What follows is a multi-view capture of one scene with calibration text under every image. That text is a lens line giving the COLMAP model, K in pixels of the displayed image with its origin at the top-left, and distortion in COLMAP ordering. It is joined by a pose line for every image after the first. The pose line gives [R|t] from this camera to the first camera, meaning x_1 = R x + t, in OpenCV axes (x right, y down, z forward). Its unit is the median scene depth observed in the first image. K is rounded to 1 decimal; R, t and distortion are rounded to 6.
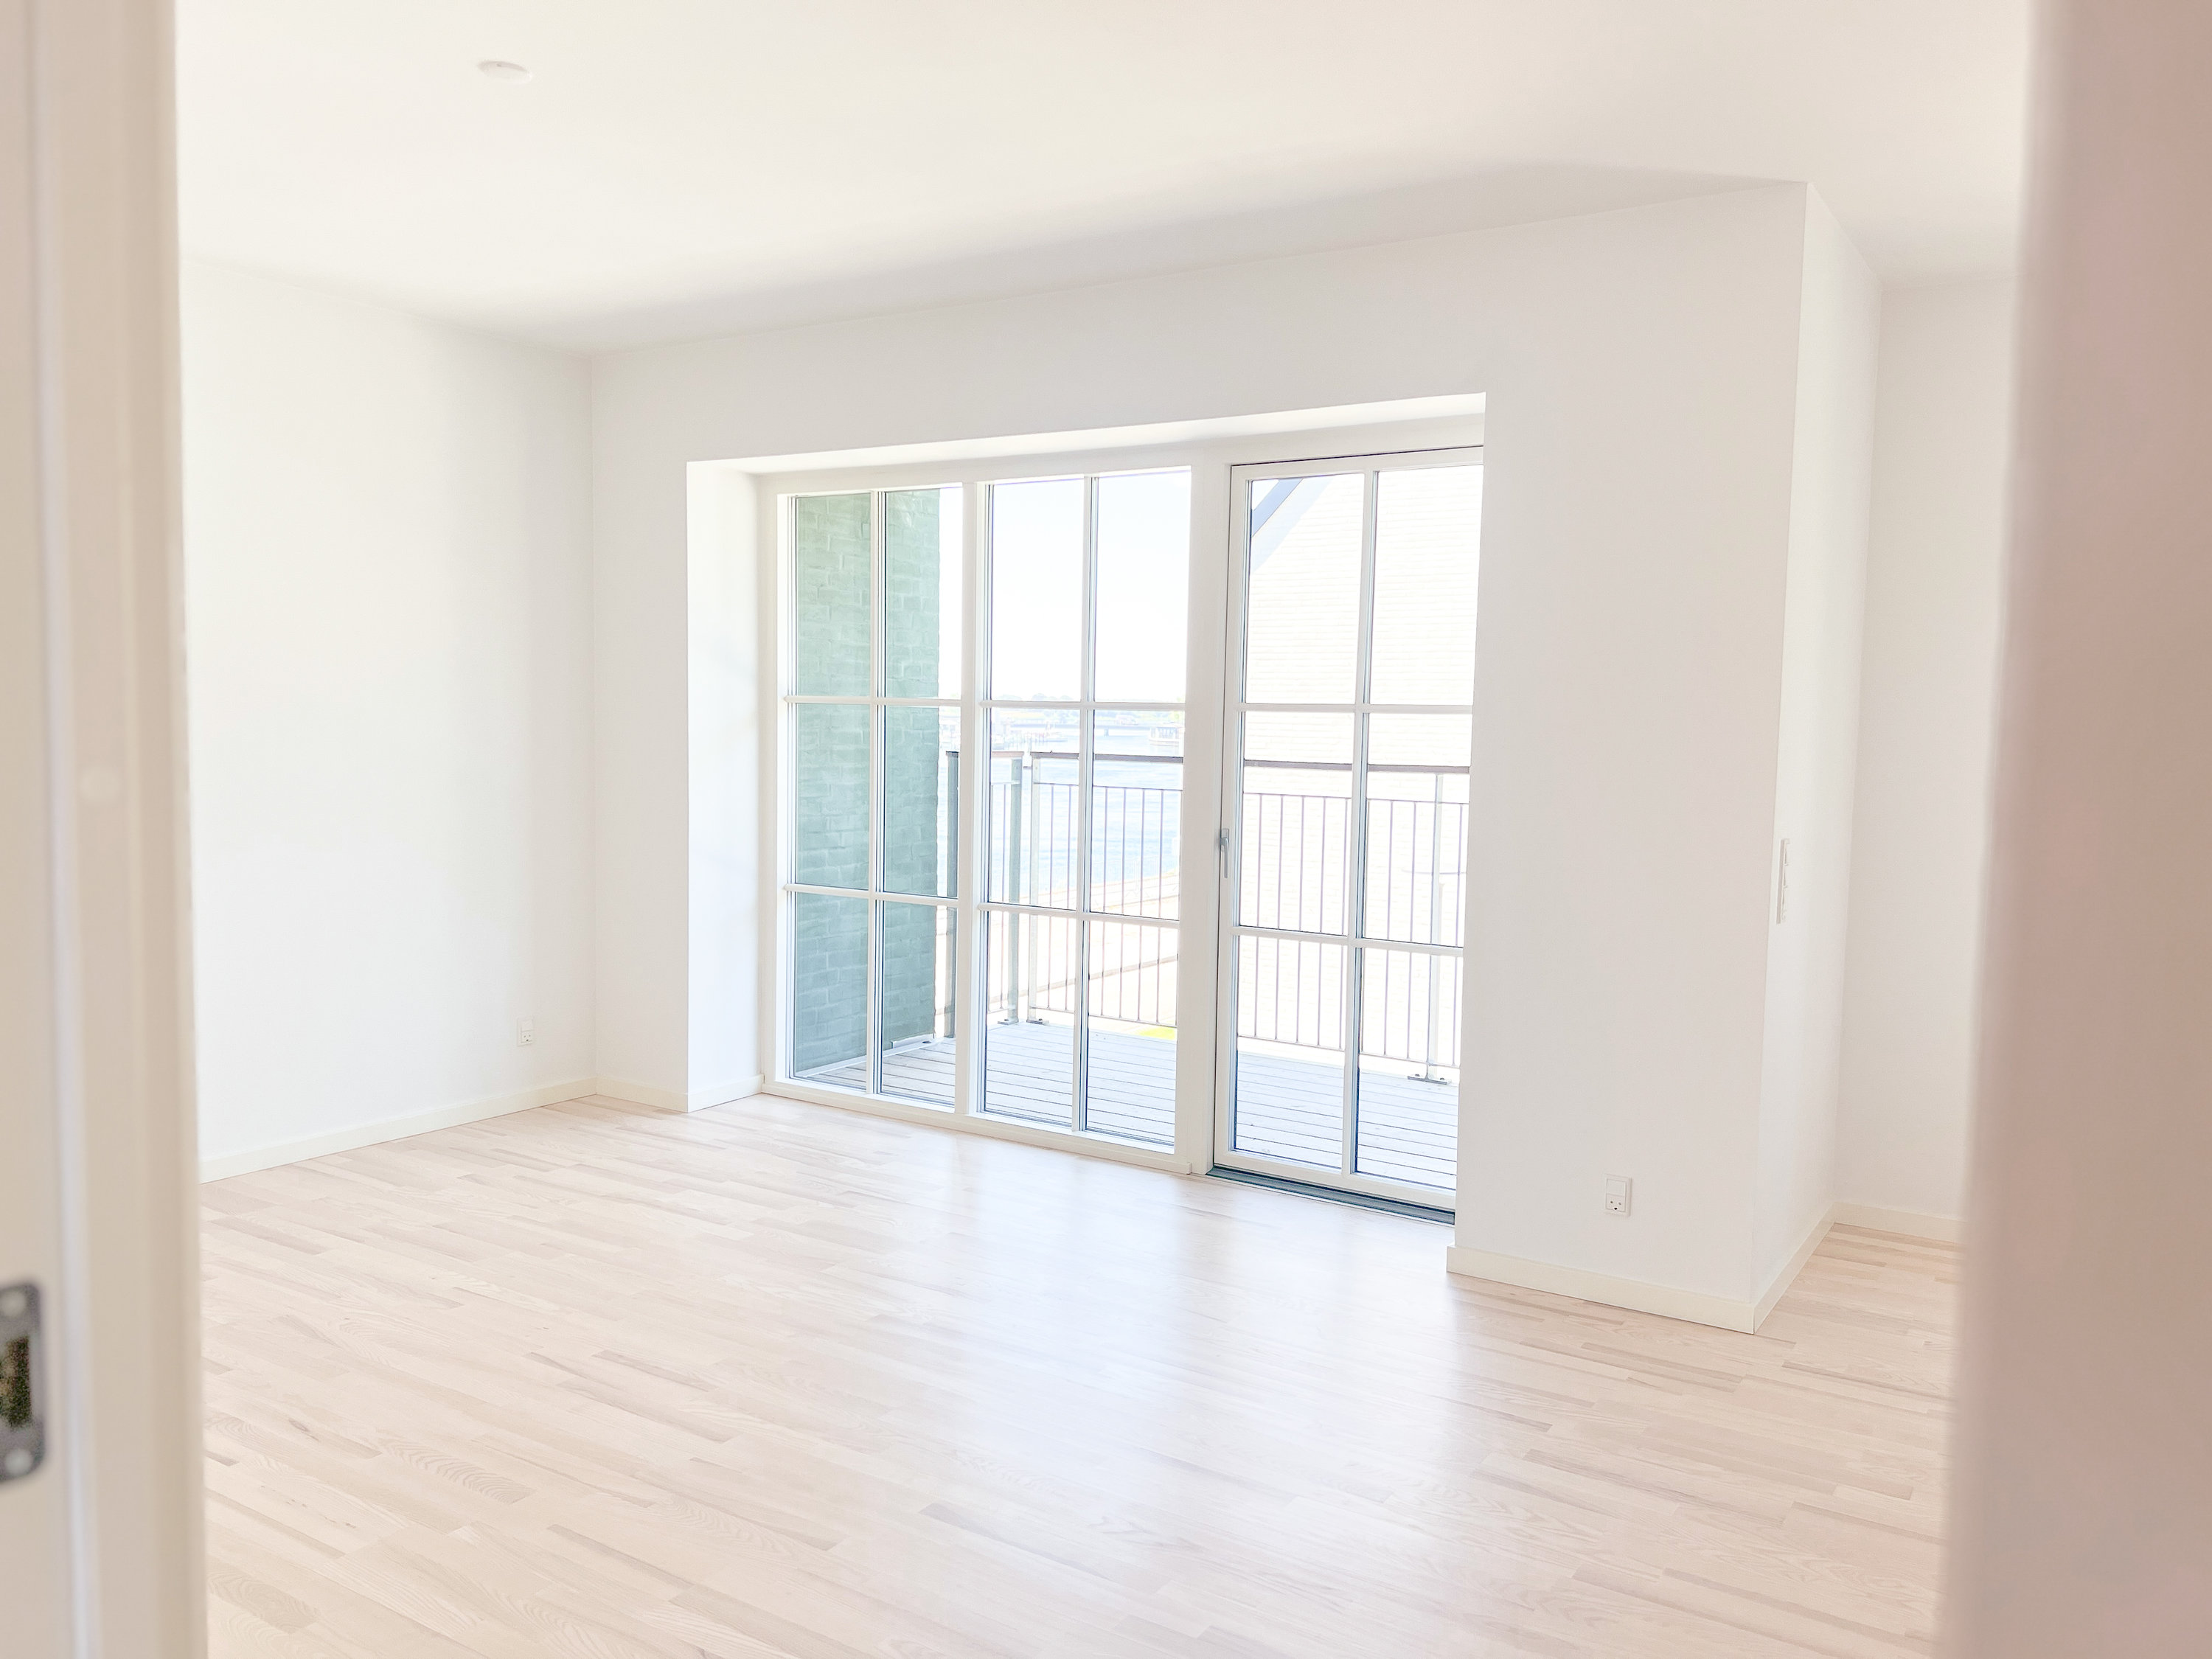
lens RADIAL K [[1660.2, 0, 1101.7], [0, 1660.2, 838.4], [0, 0, 1]] dist [0.038972, -0.049709]
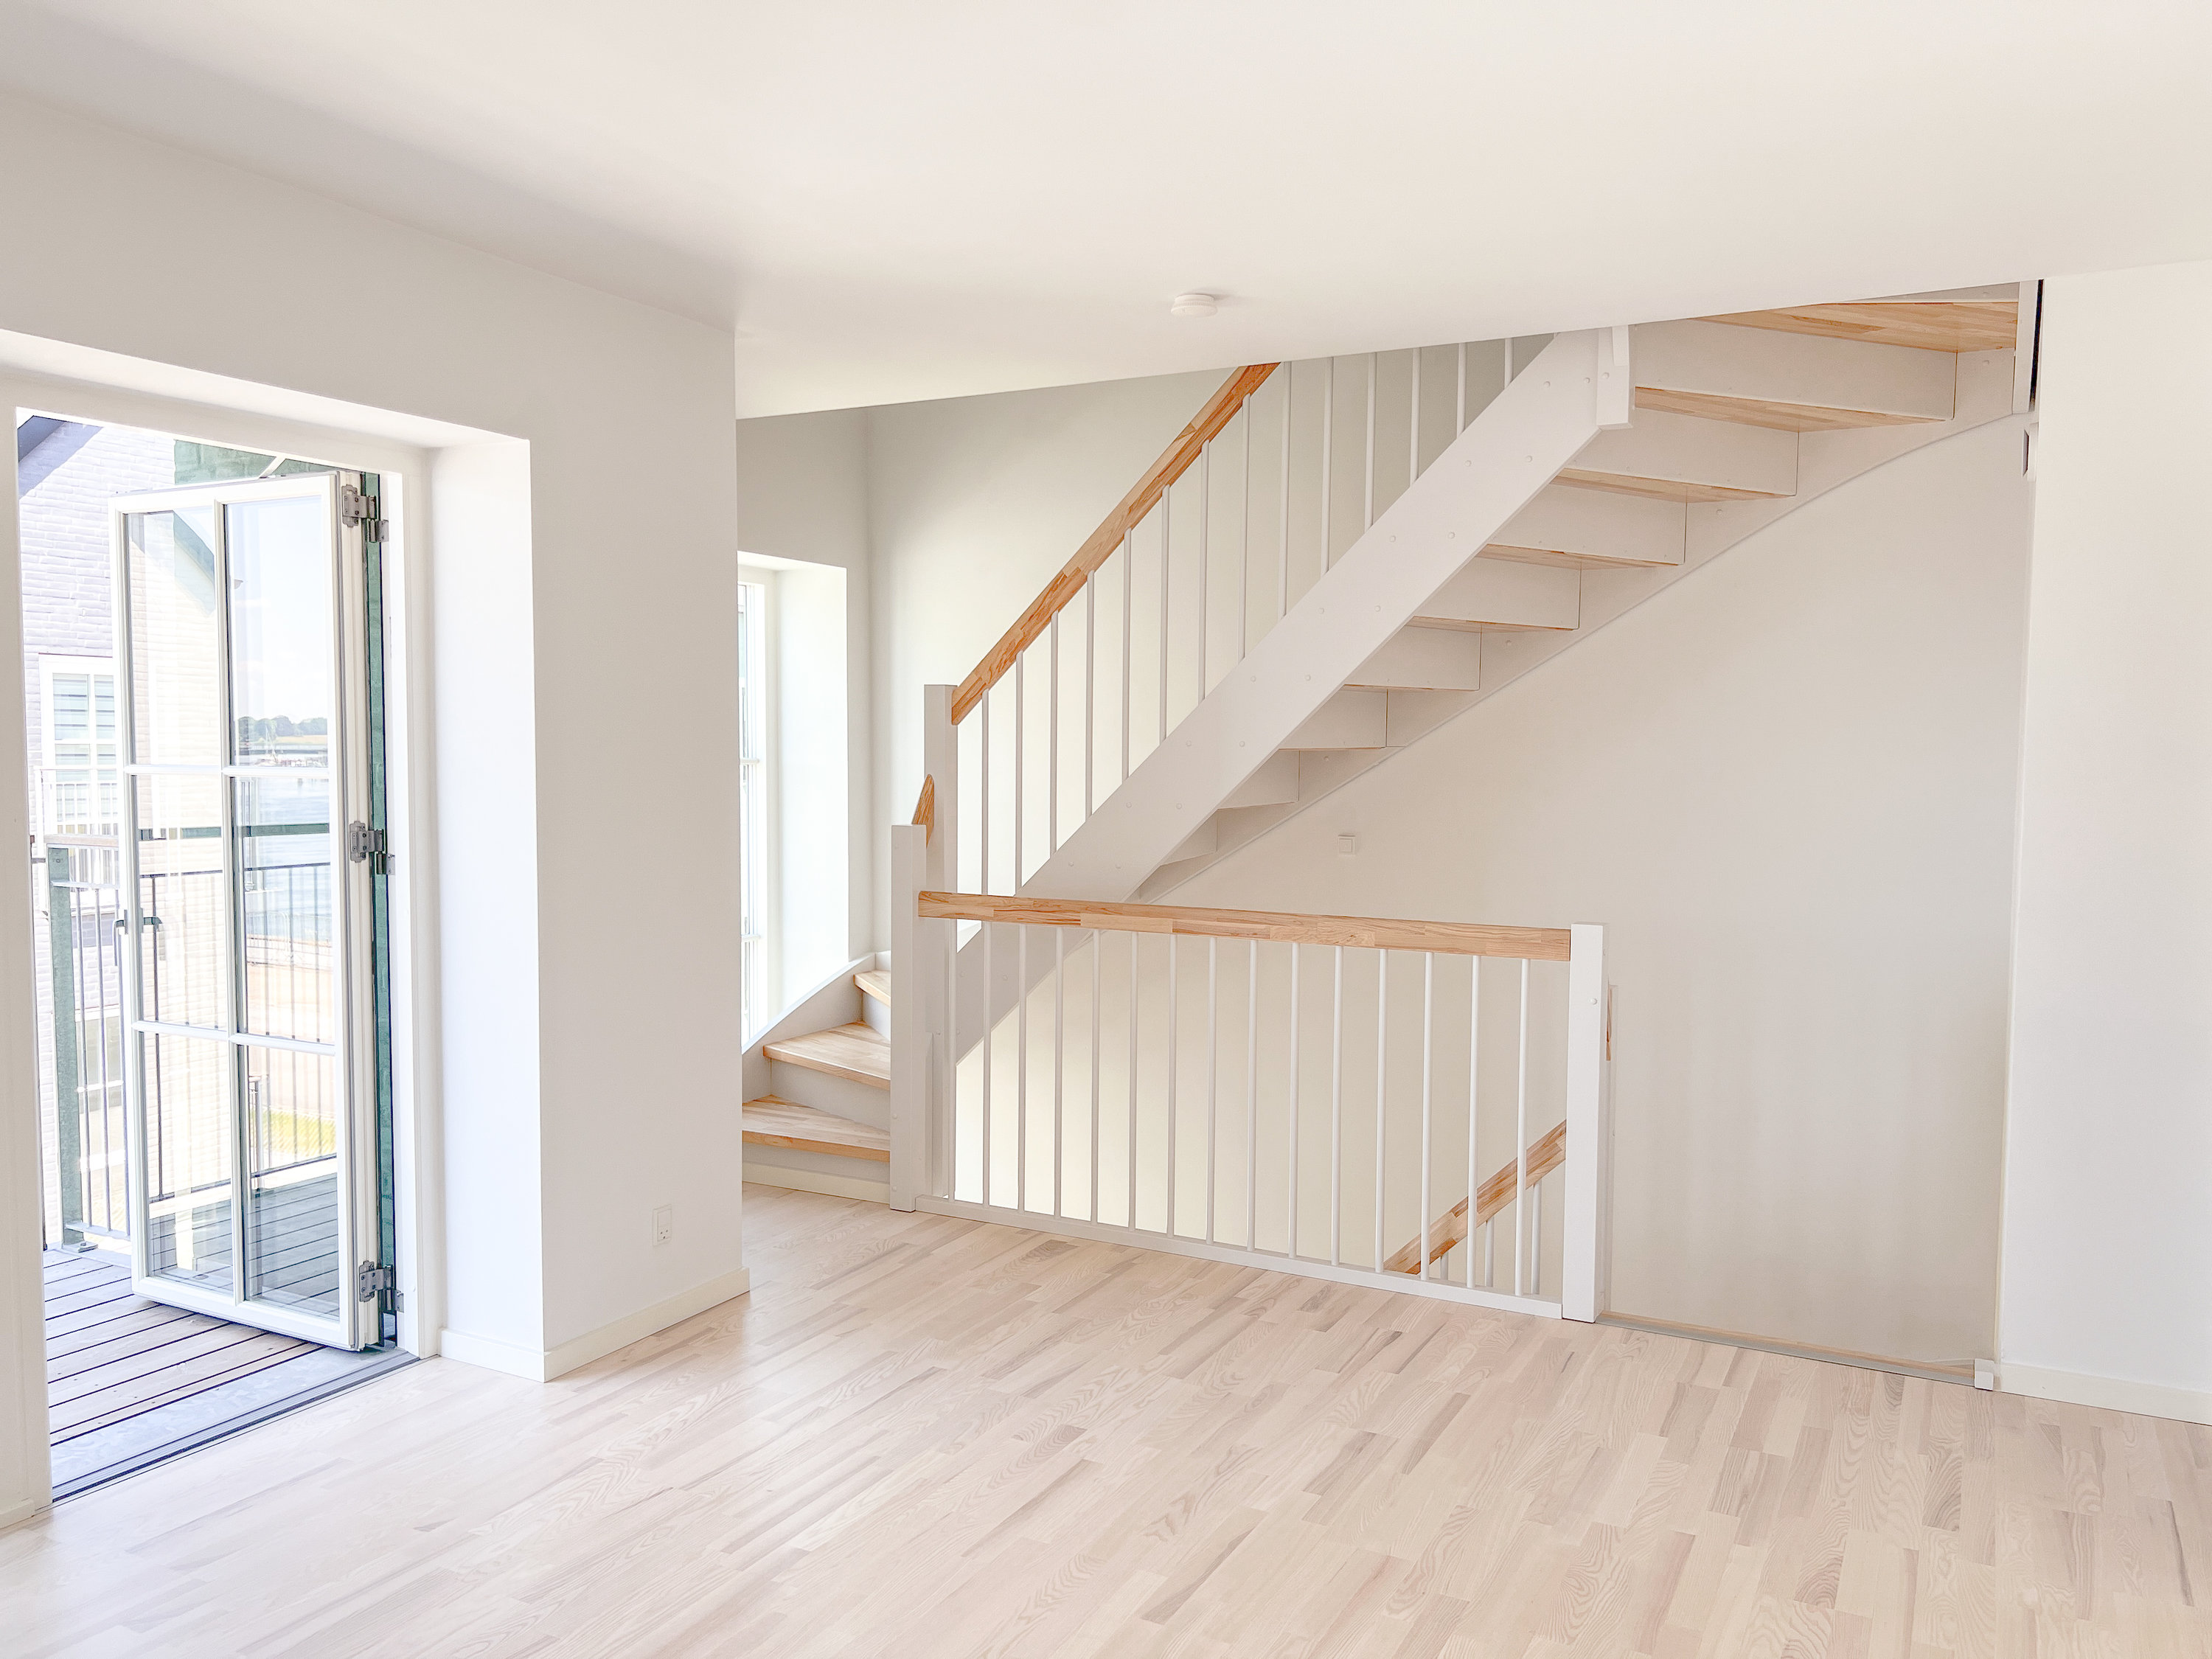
lens RADIAL K [[1660.2, 0, 1115.4], [0, 1660.2, 830.4], [0, 0, 1]] dist [0.038972, -0.049709]
pose [[-0.092353, -0.065454, 0.993573, -0.579672], [0.072796, 0.994723, 0.072297, -0.069096], [-0.993062, 0.079005, -0.087101, 0.604697]]
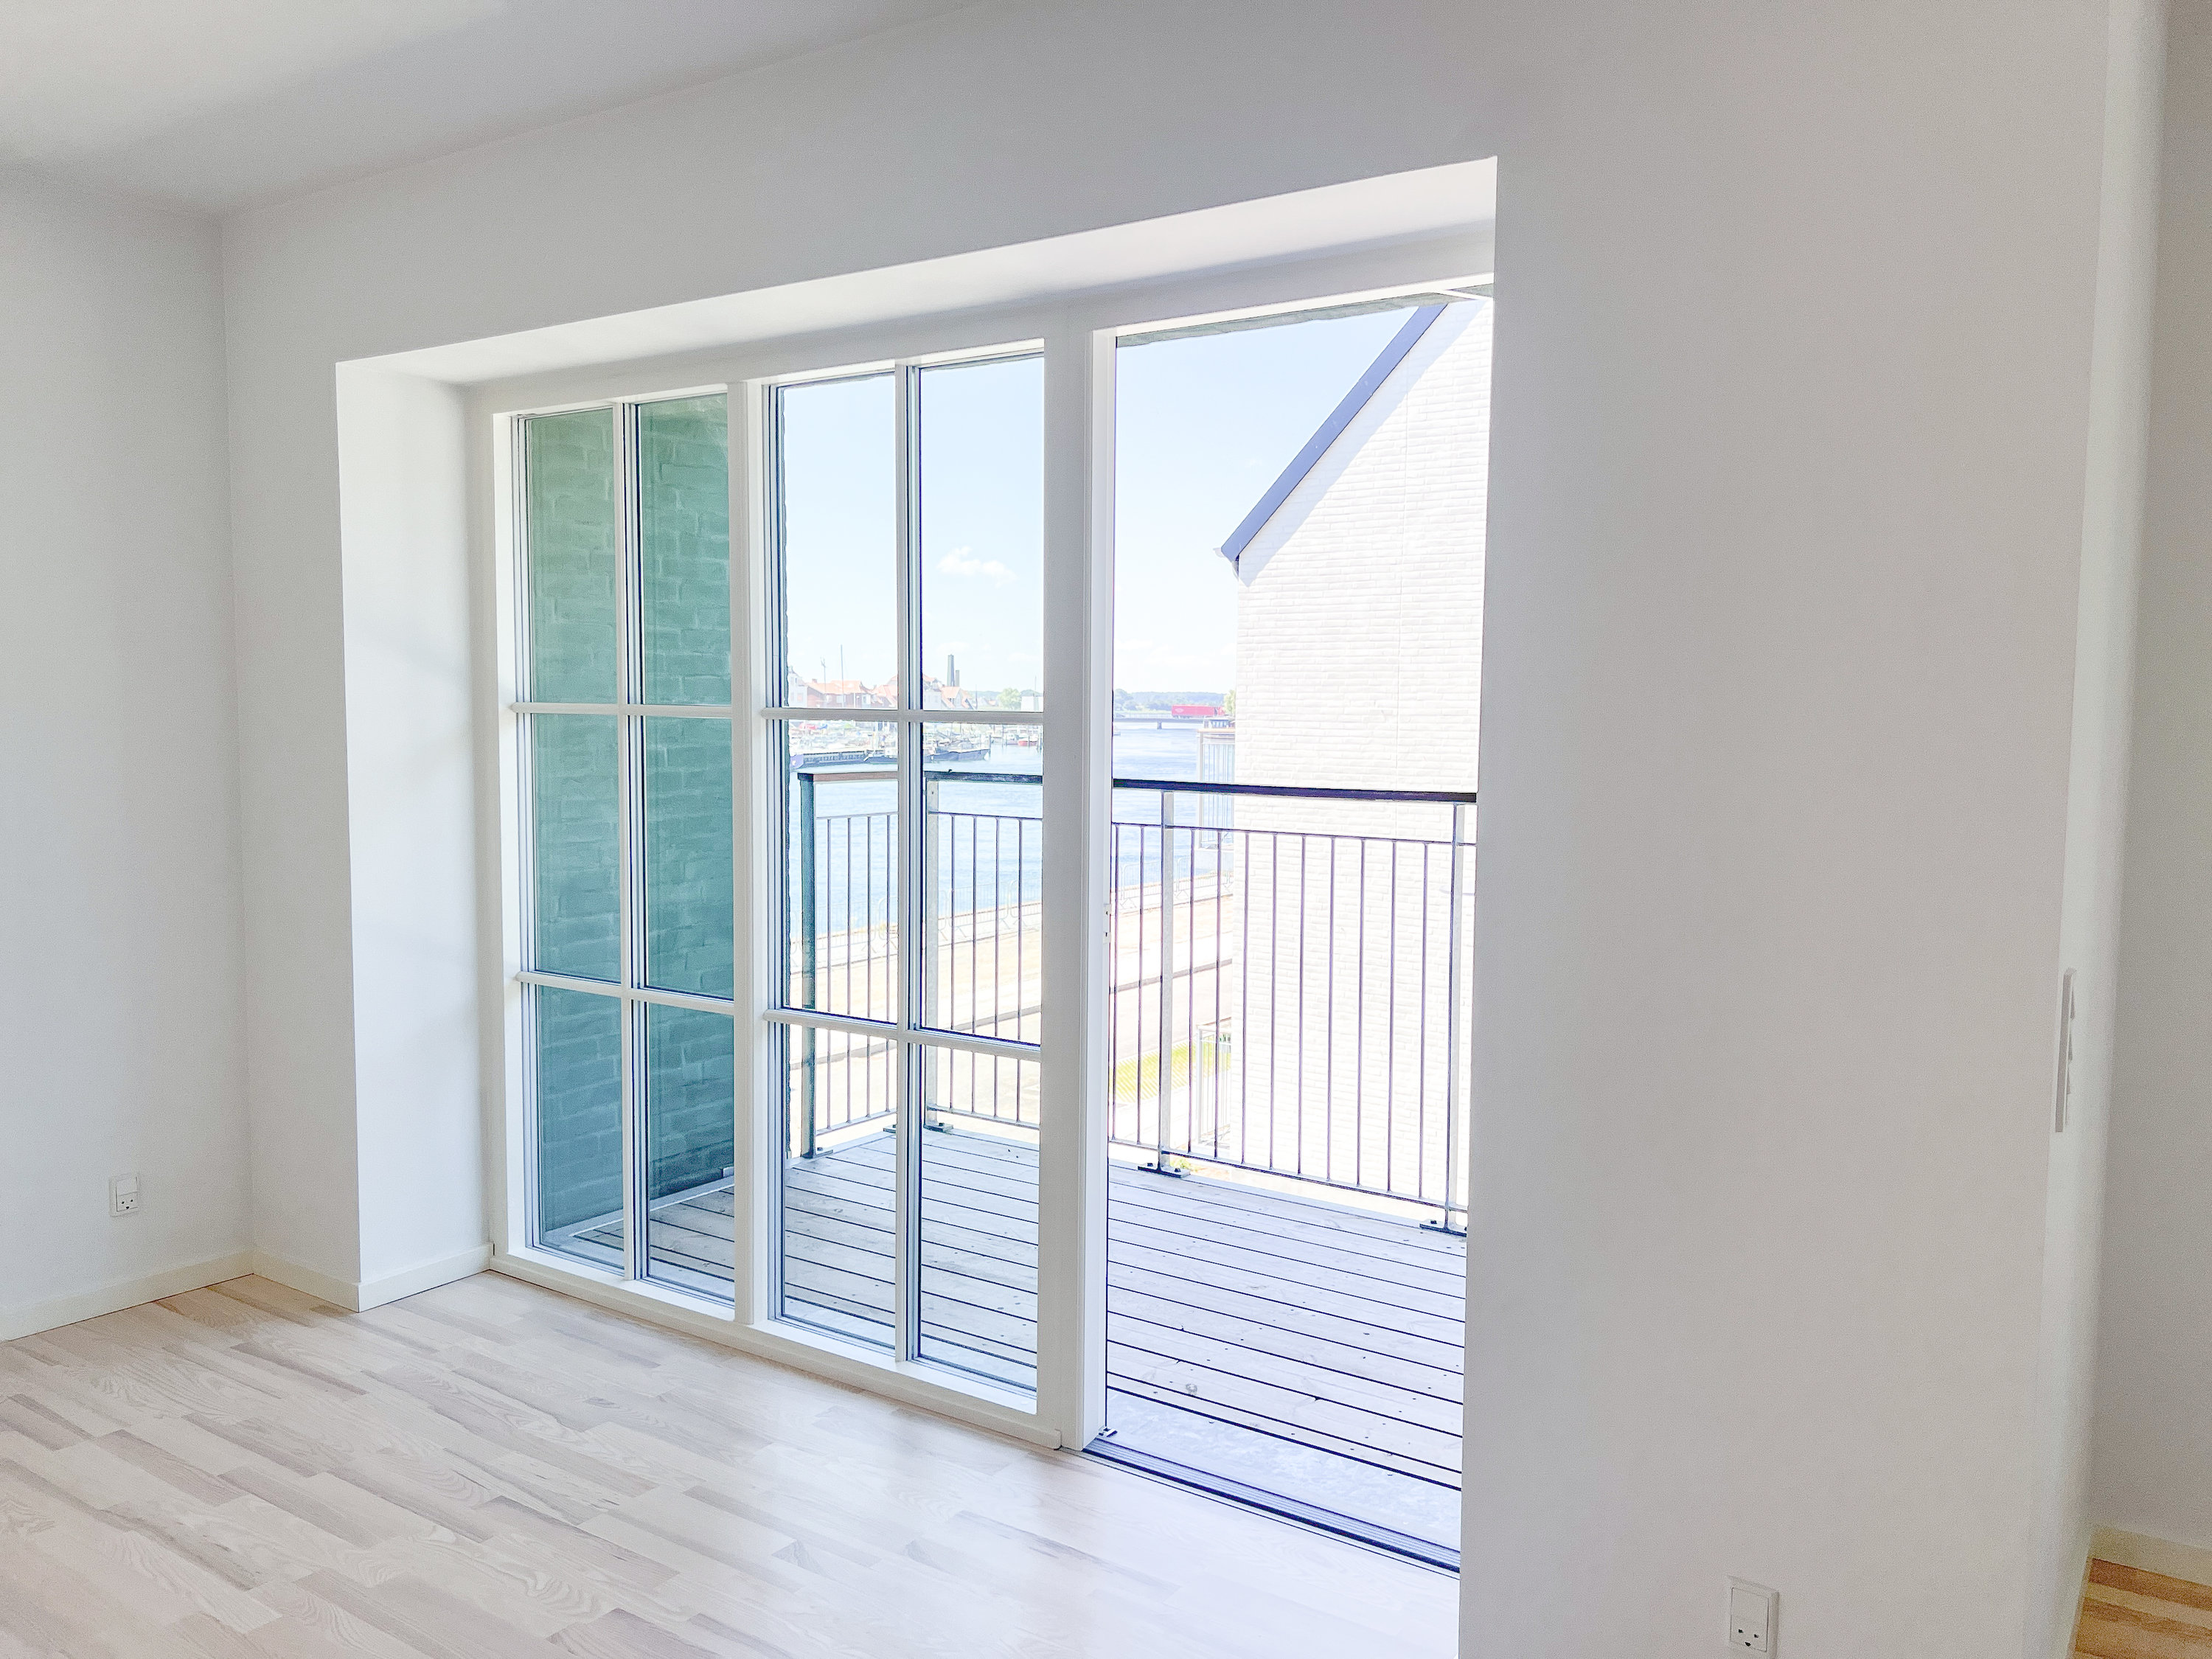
lens RADIAL K [[1660.2, 0, 1124.9], [0, 1660.2, 831.7], [0, 0, 1]] dist [0.038972, -0.049709]
pose [[0.999726, -0.008093, -0.021966, 0.091267], [0.008124, 0.999966, 0.001327, -0.034748], [0.021954, -0.001505, 0.999758, 0.345471]]
